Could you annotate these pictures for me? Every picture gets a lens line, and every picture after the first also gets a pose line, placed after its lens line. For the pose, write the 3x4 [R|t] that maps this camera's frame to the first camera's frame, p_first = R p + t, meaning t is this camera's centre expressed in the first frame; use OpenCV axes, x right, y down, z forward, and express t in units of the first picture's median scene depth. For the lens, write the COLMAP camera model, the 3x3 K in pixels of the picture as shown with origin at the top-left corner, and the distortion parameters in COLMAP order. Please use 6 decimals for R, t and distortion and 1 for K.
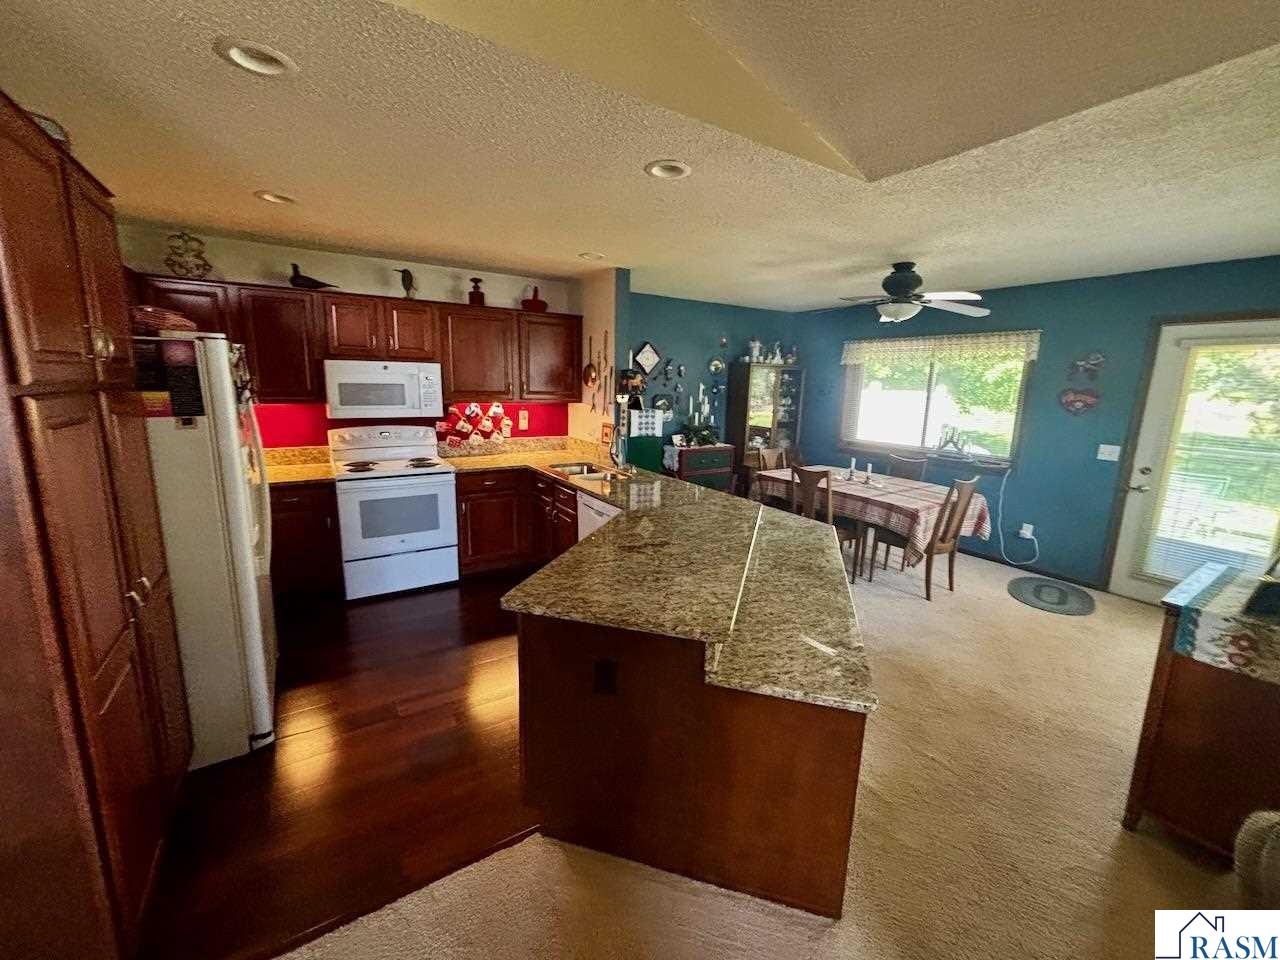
lens RADIAL K [[512.2, 0, 640.0], [0, 512.2, 480.0], [0, 0, 1]] dist [0.000235, -0.000897]
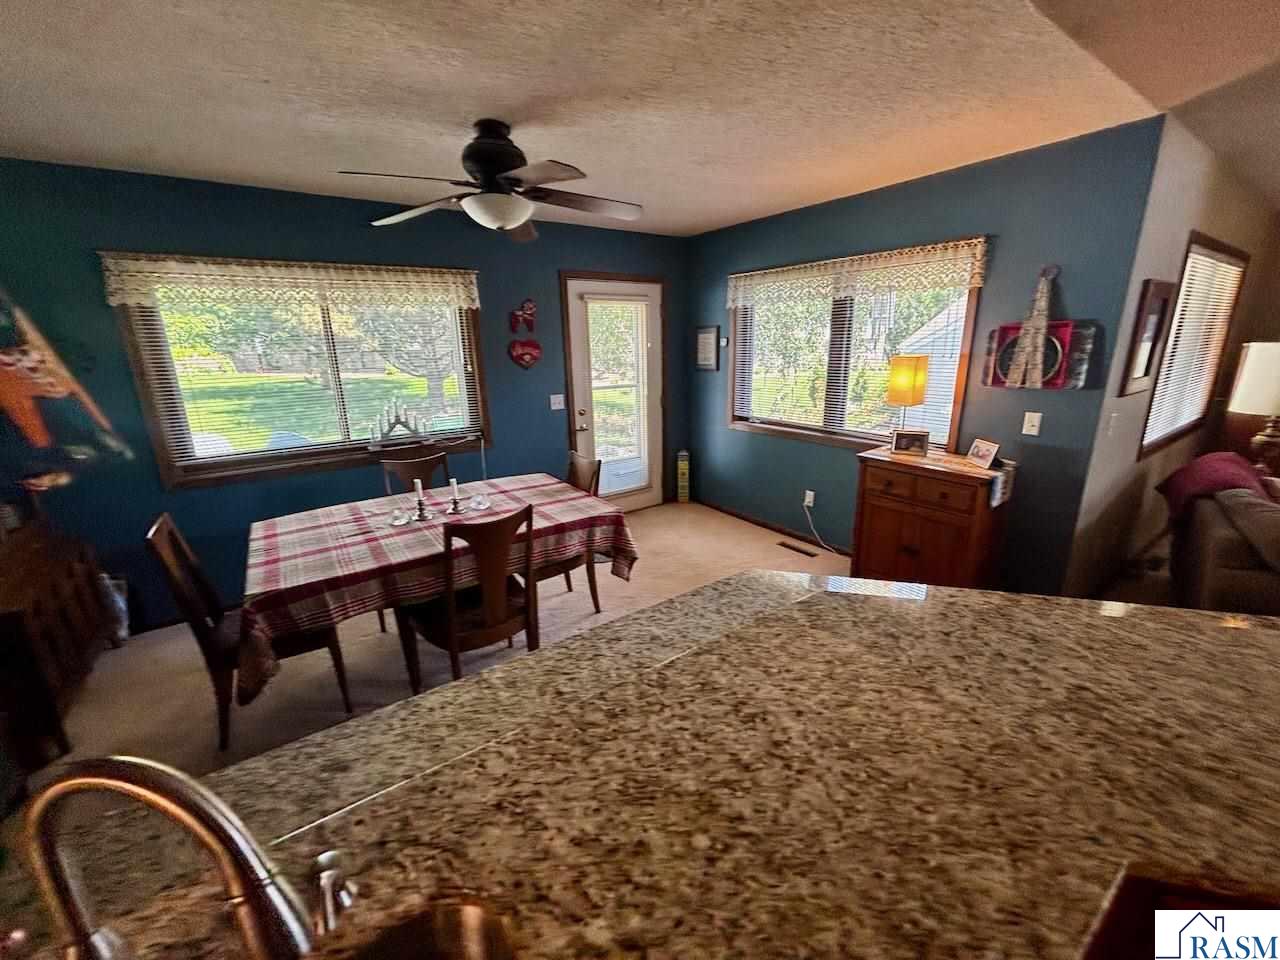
lens RADIAL K [[512.2, 0, 640.0], [0, 512.2, 480.0], [0, 0, 1]] dist [0.000235, -0.000897]
pose [[-0.046358, -0.285604, 0.957226, -0.134501], [0.209163, 0.934239, 0.288875, -0.162989], [-0.976781, 0.213608, 0.016428, 0.811245]]
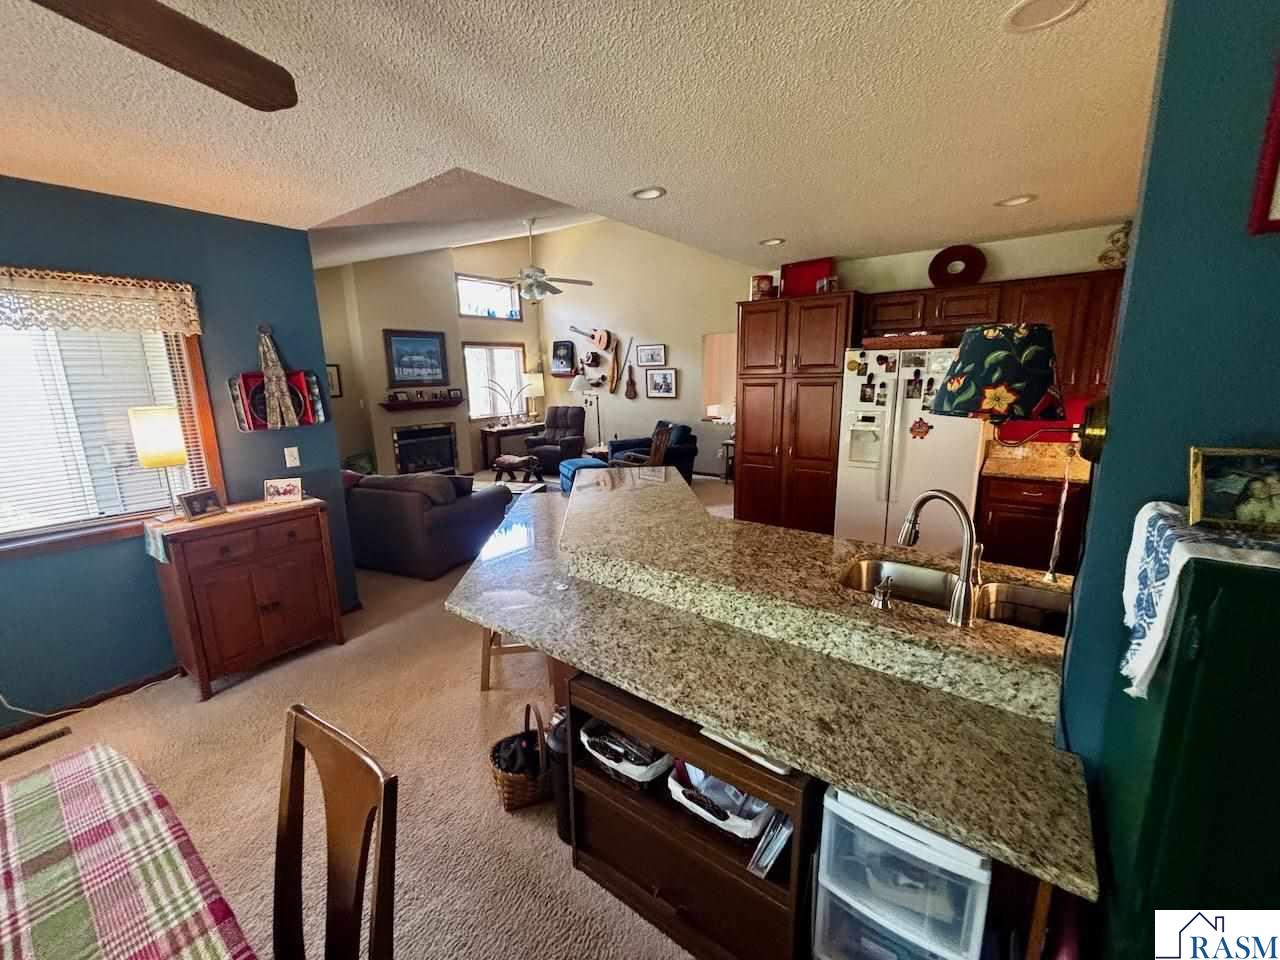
lens RADIAL K [[512.2, 0, 640.0], [0, 512.2, 480.0], [0, 0, 1]] dist [0.000235, -0.000897]
pose [[-0.936535, 0.068762, -0.343765, 0.266918], [-0.067847, 0.926487, 0.370159, -0.220222], [0.343947, 0.369991, -0.863022, 1.159426]]
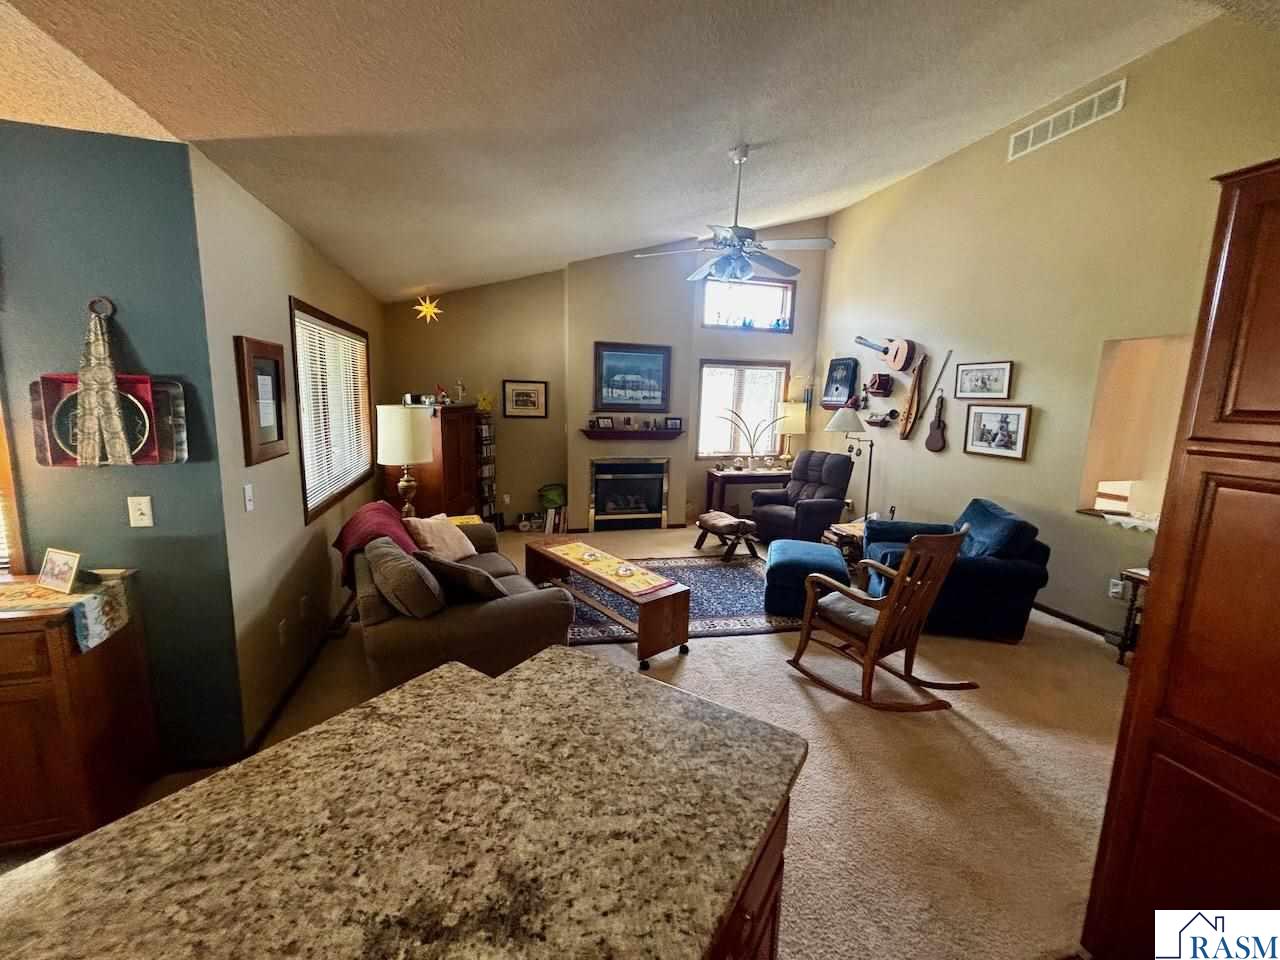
lens RADIAL K [[510.7, 0, 633.4], [0, 510.7, 479.7], [0, 0, 1]] dist [0.010566, -0.000272]
pose [[-0.955692, -0.092349, 0.279508, -0.080543], [0.008860, 0.940061, 0.340890, -0.123967], [-0.294235, 0.328263, -0.897591, 0.604972]]
